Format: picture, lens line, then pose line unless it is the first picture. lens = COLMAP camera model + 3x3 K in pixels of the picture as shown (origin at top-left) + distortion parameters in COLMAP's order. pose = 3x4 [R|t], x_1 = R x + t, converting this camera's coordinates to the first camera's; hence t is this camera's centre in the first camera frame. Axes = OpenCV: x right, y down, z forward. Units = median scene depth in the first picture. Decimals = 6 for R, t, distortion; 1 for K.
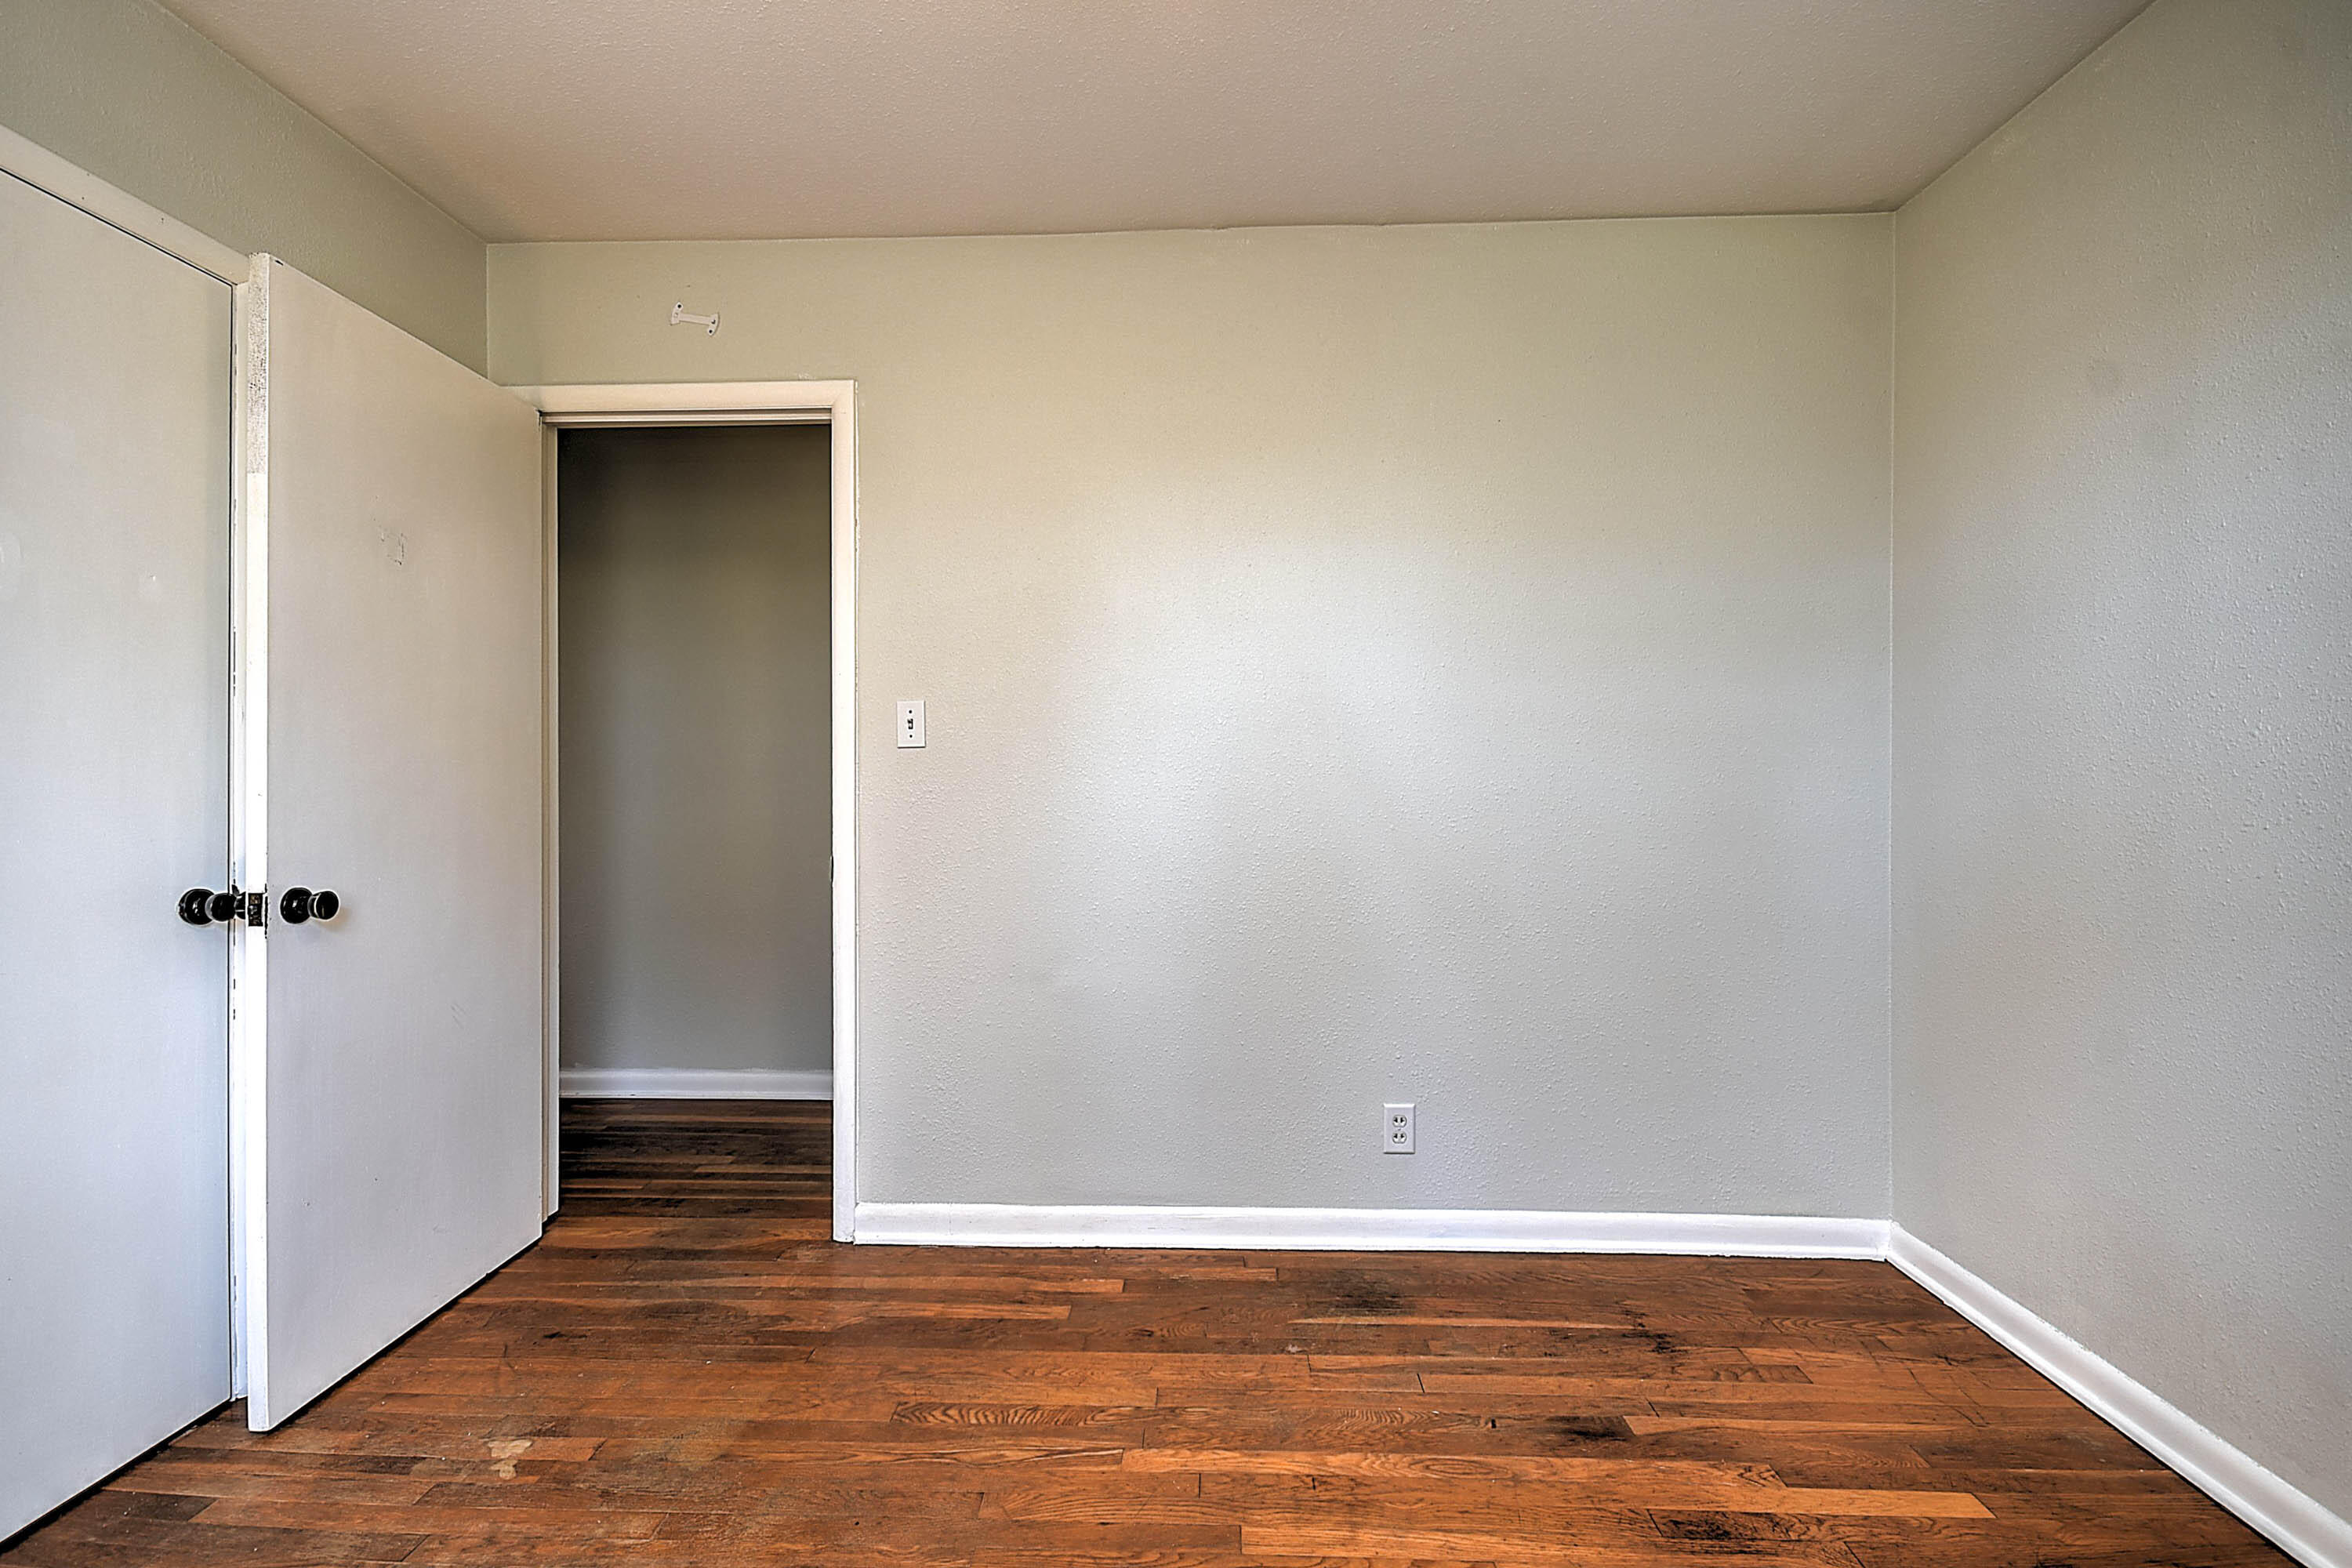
lens RADIAL K [[1018.9, 0, 1172.1], [0, 1018.9, 781.3], [0, 0, 1]] dist [0.016282, -0.015701]
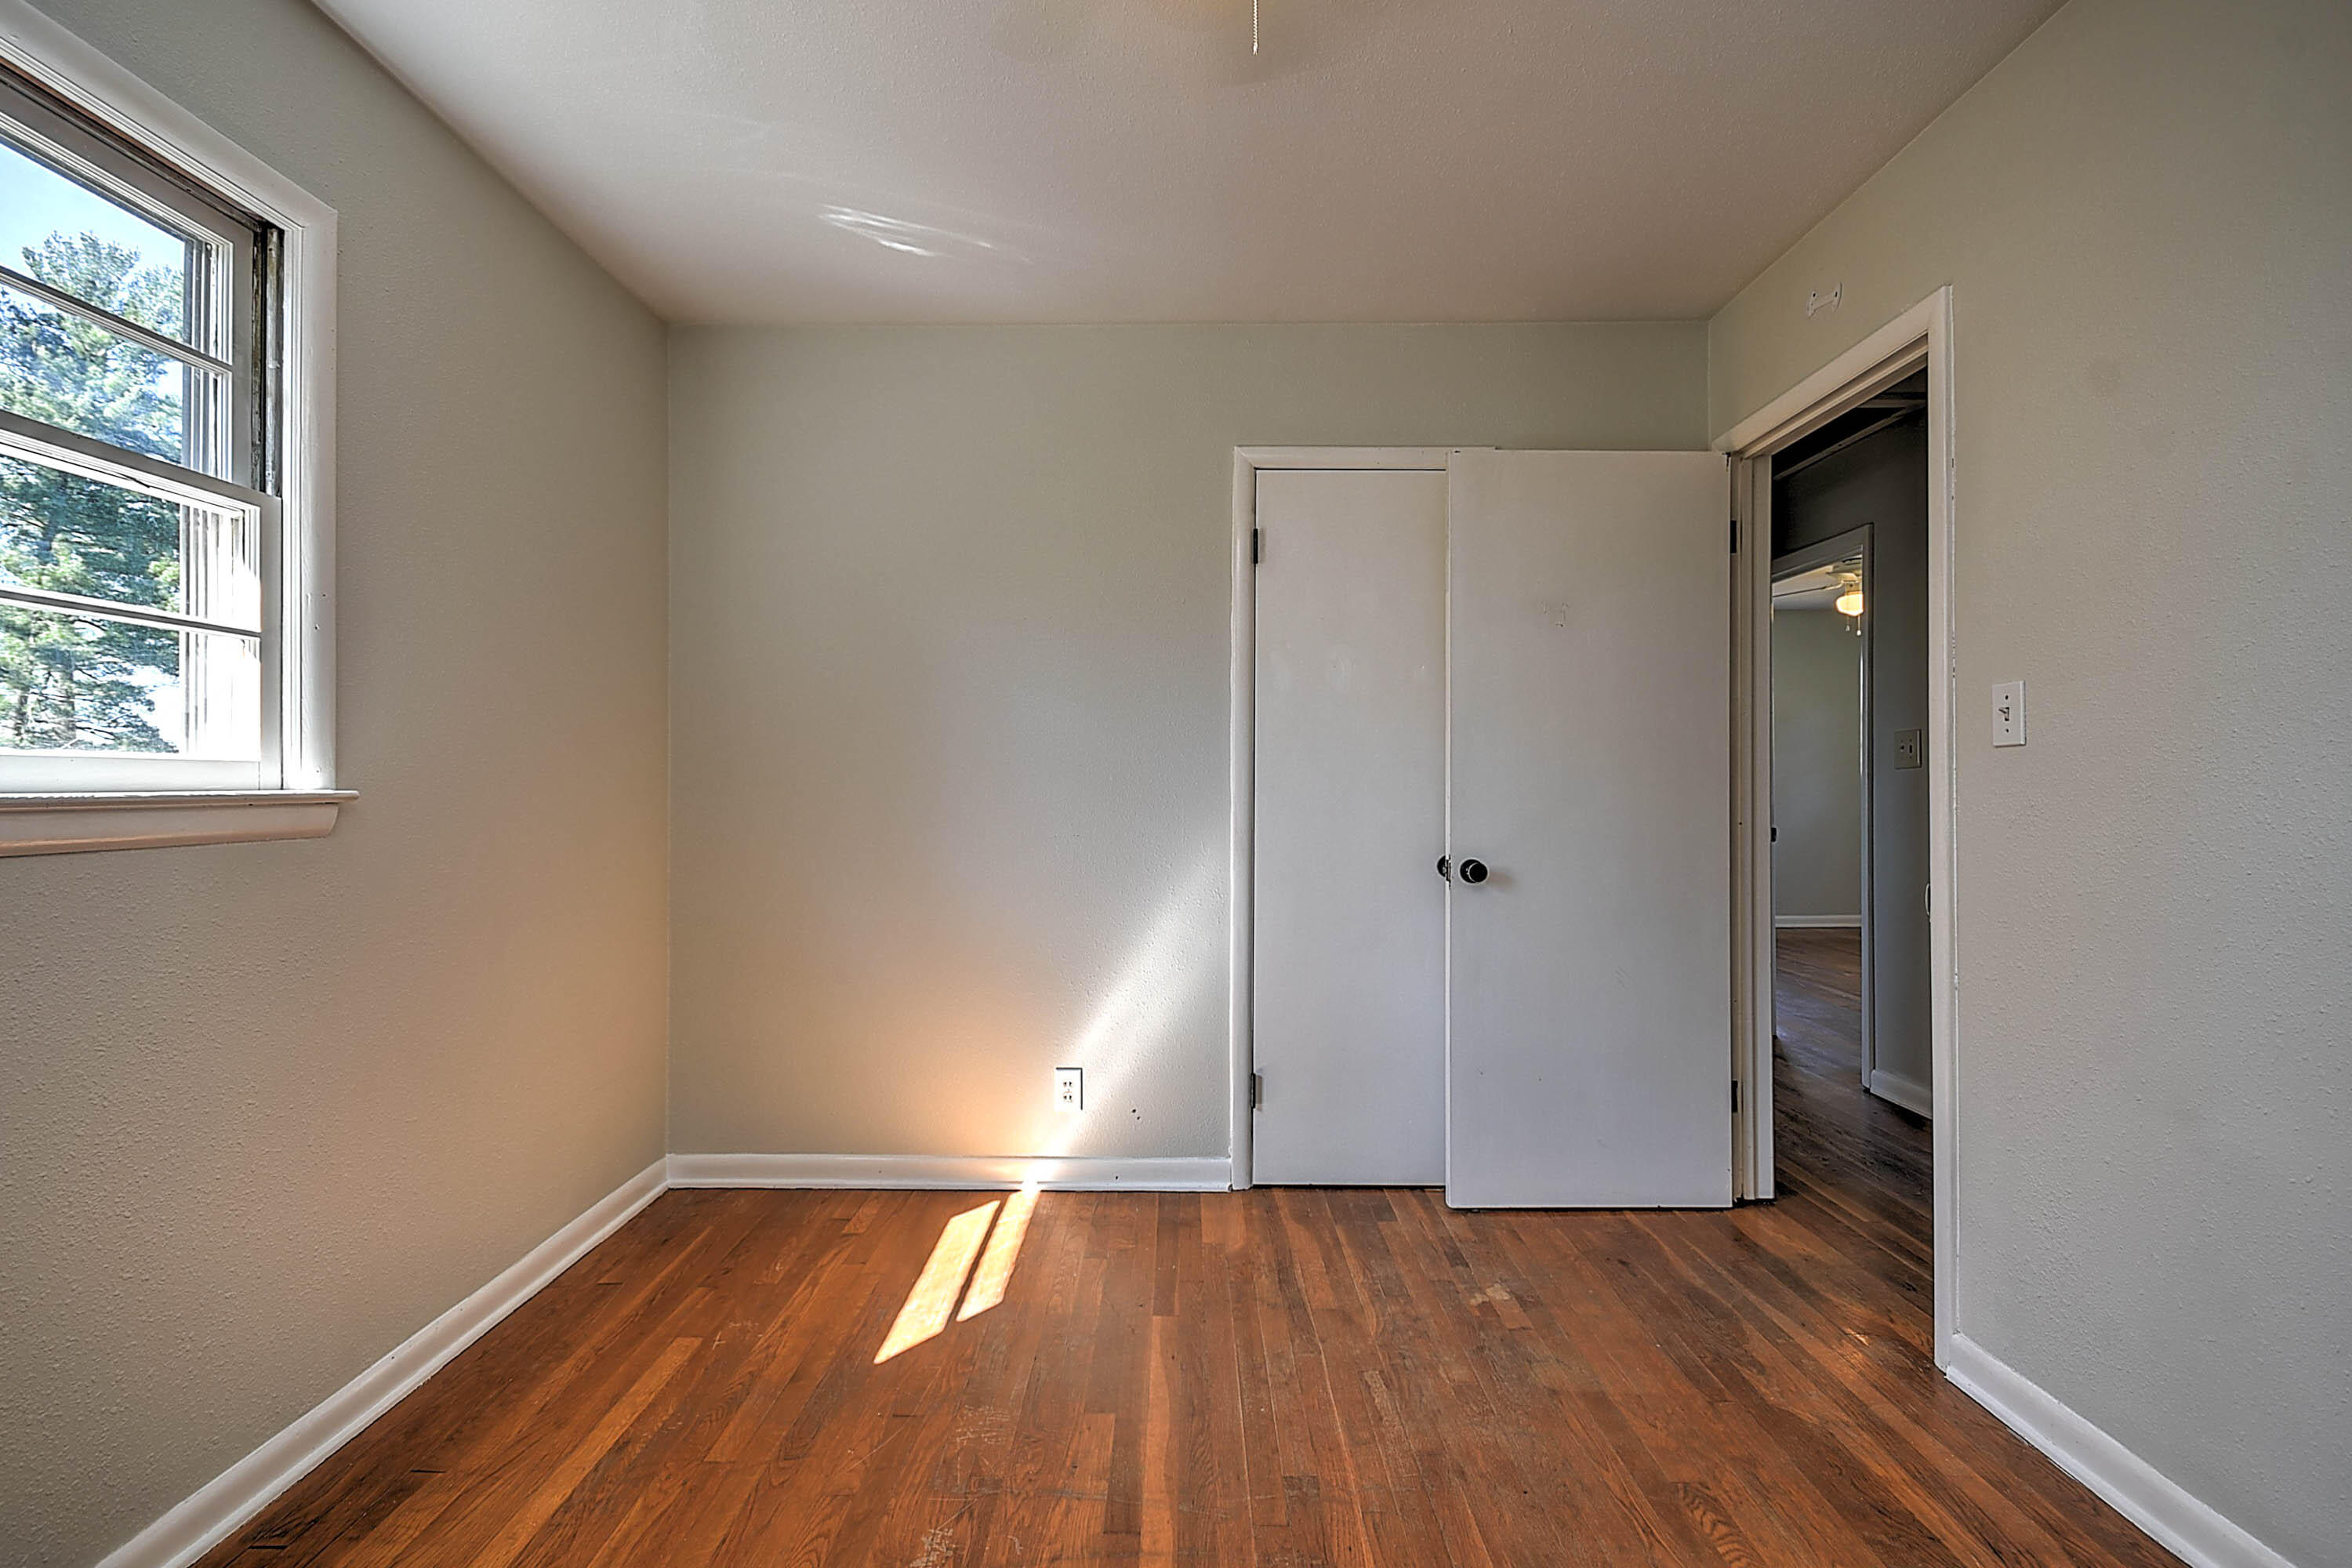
lens RADIAL K [[1018.9, 0, 1172.1], [0, 1018.9, 781.3], [0, 0, 1]] dist [0.016282, -0.015701]
pose [[0.015810, -0.003699, -0.999868, 0.562337], [-0.005191, 0.999979, -0.003781, -0.002274], [0.999862, 0.005250, 0.015791, 0.463597]]
